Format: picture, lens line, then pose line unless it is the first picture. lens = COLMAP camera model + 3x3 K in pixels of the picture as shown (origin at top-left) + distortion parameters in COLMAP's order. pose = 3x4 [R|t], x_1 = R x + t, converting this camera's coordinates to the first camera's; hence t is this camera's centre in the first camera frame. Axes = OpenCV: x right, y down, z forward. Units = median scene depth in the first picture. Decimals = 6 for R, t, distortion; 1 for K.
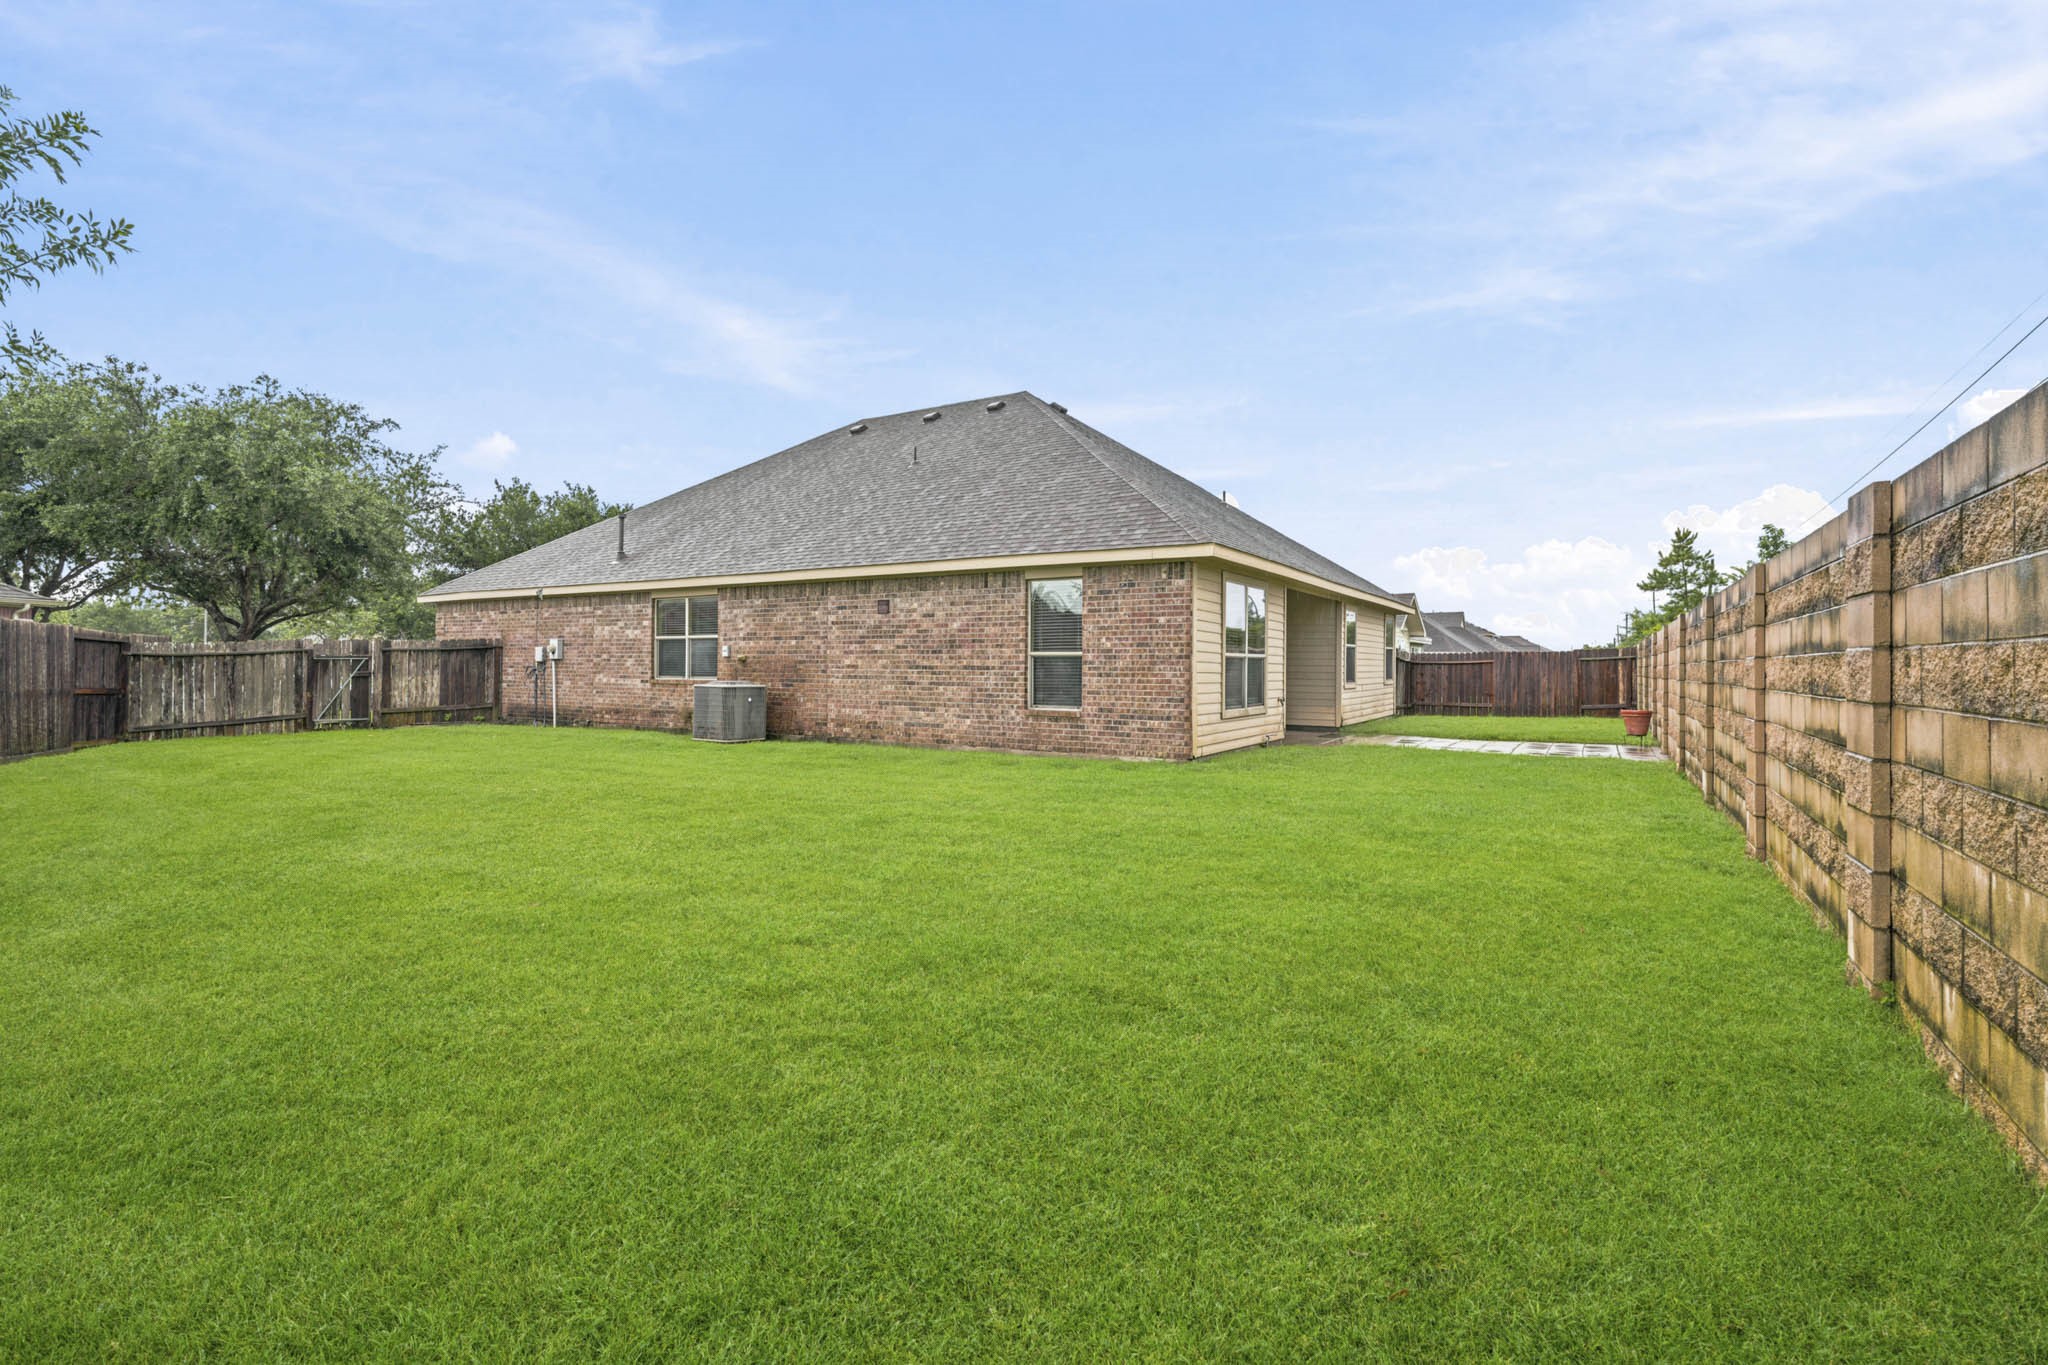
lens RADIAL K [[997.3, 0, 988.1], [0, 997.3, 649.2], [0, 0, 1]] dist [0.004785, 0.000404]
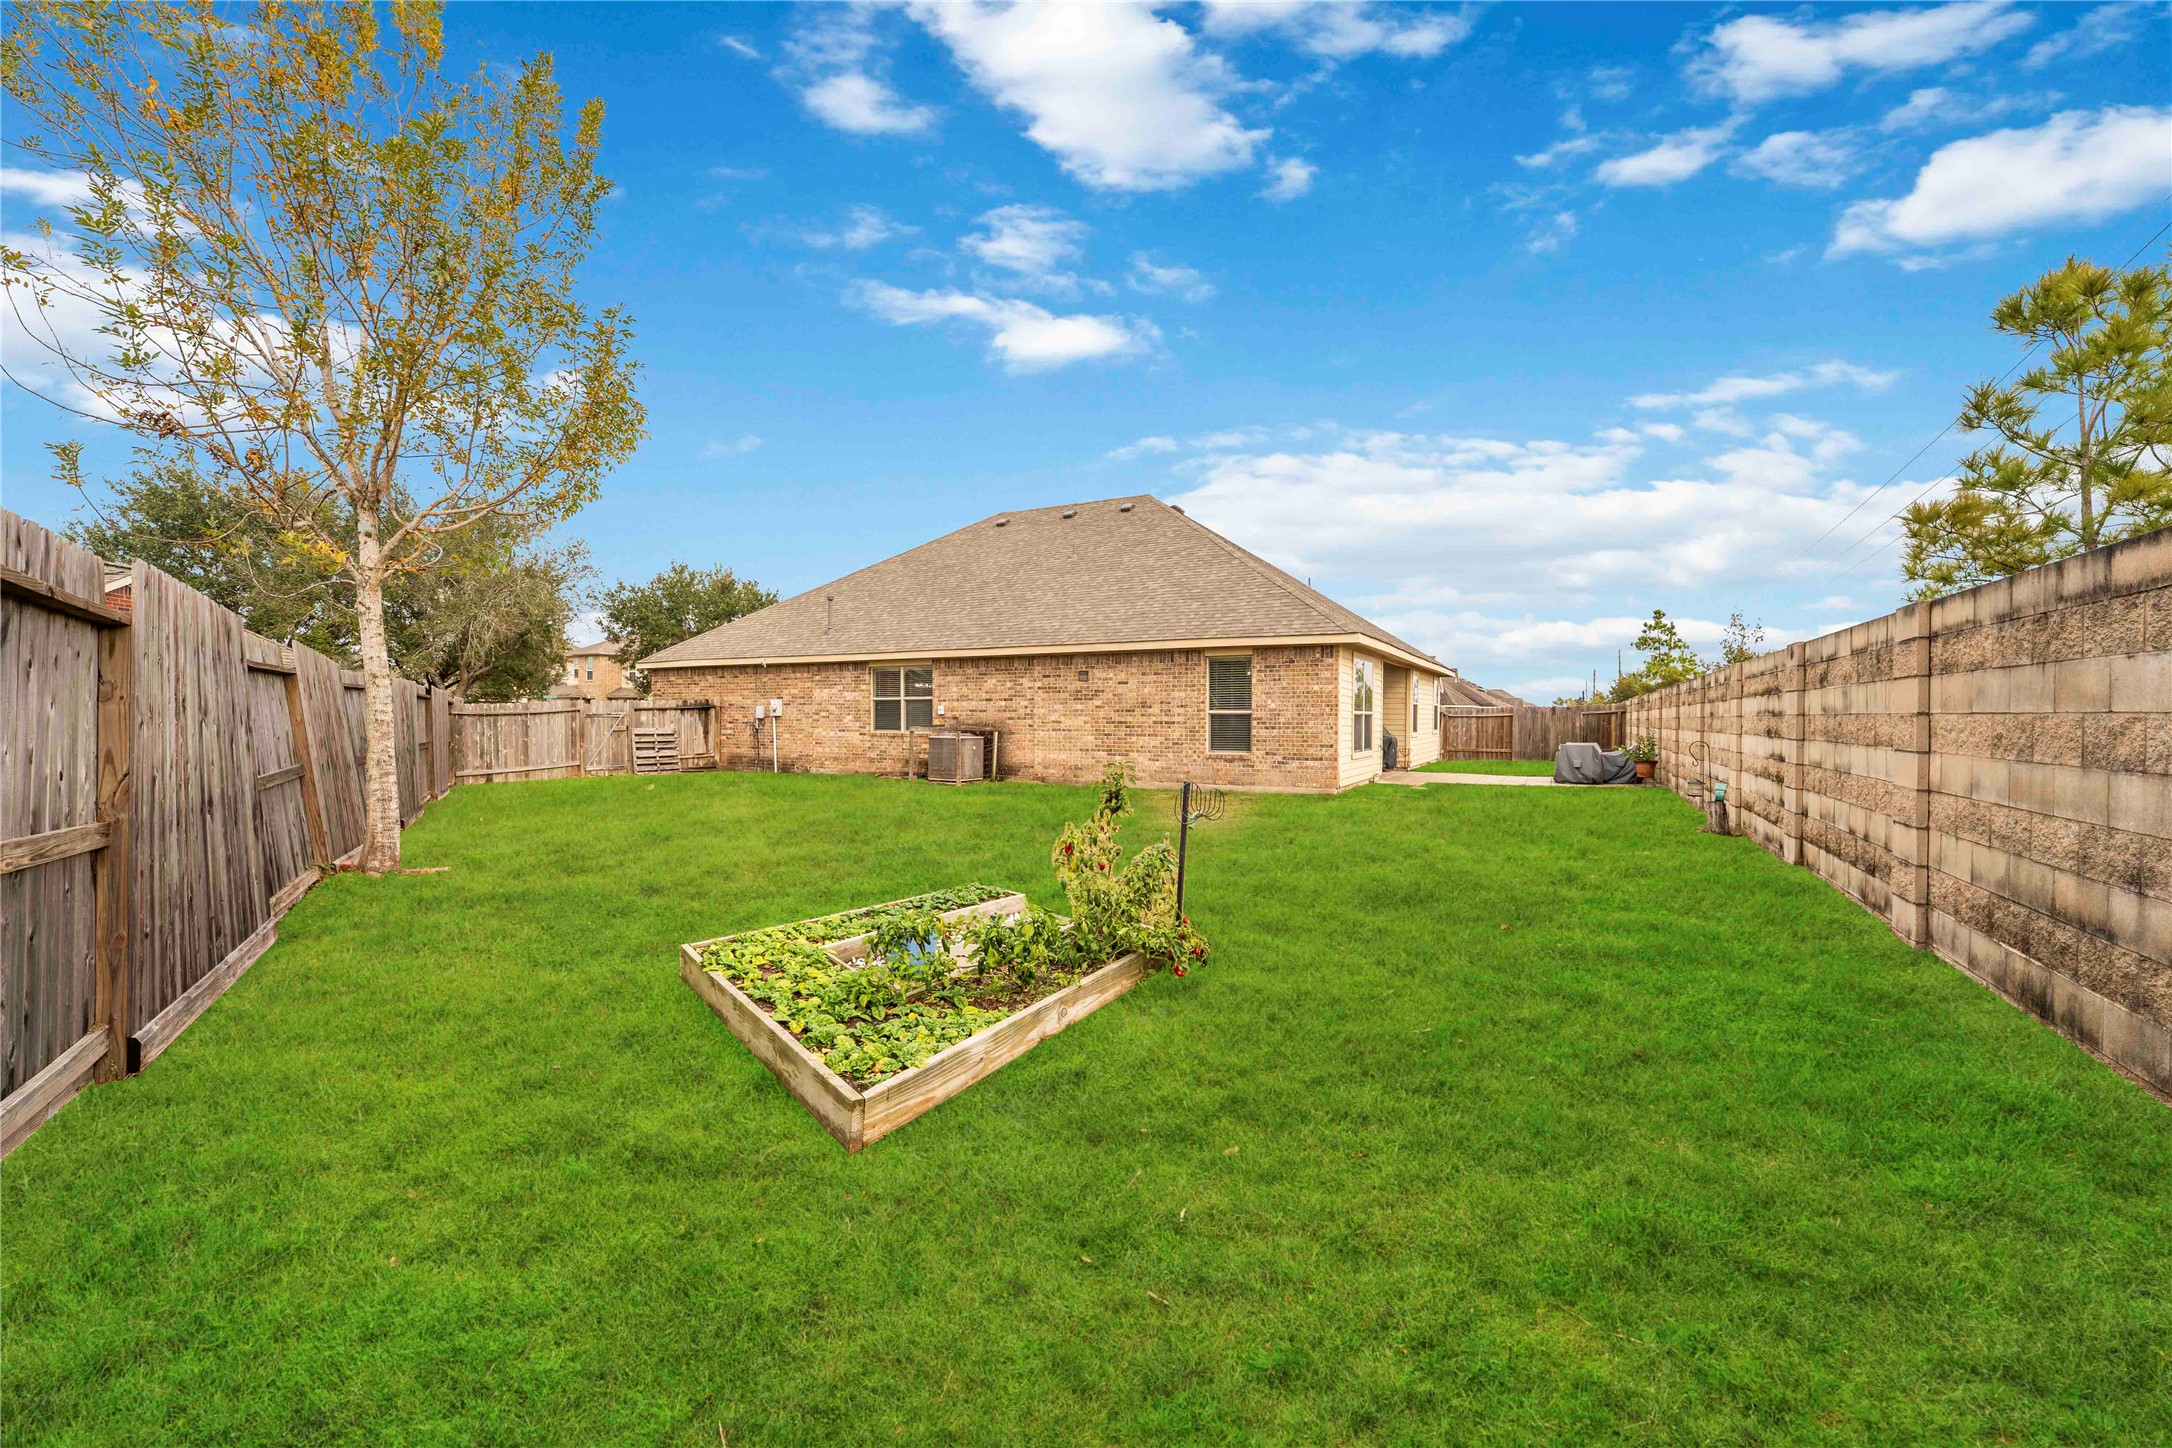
lens RADIAL K [[908.4, 0, 1086.5], [0, 908.4, 721.0], [0, 0, 1]] dist [-0.023508, -0.000045]
pose [[0.998818, -0.004092, 0.048433, -0.174903], [0.003198, 0.999823, 0.018516, -0.006500], [-0.048500, -0.018339, 0.998655, -0.201623]]
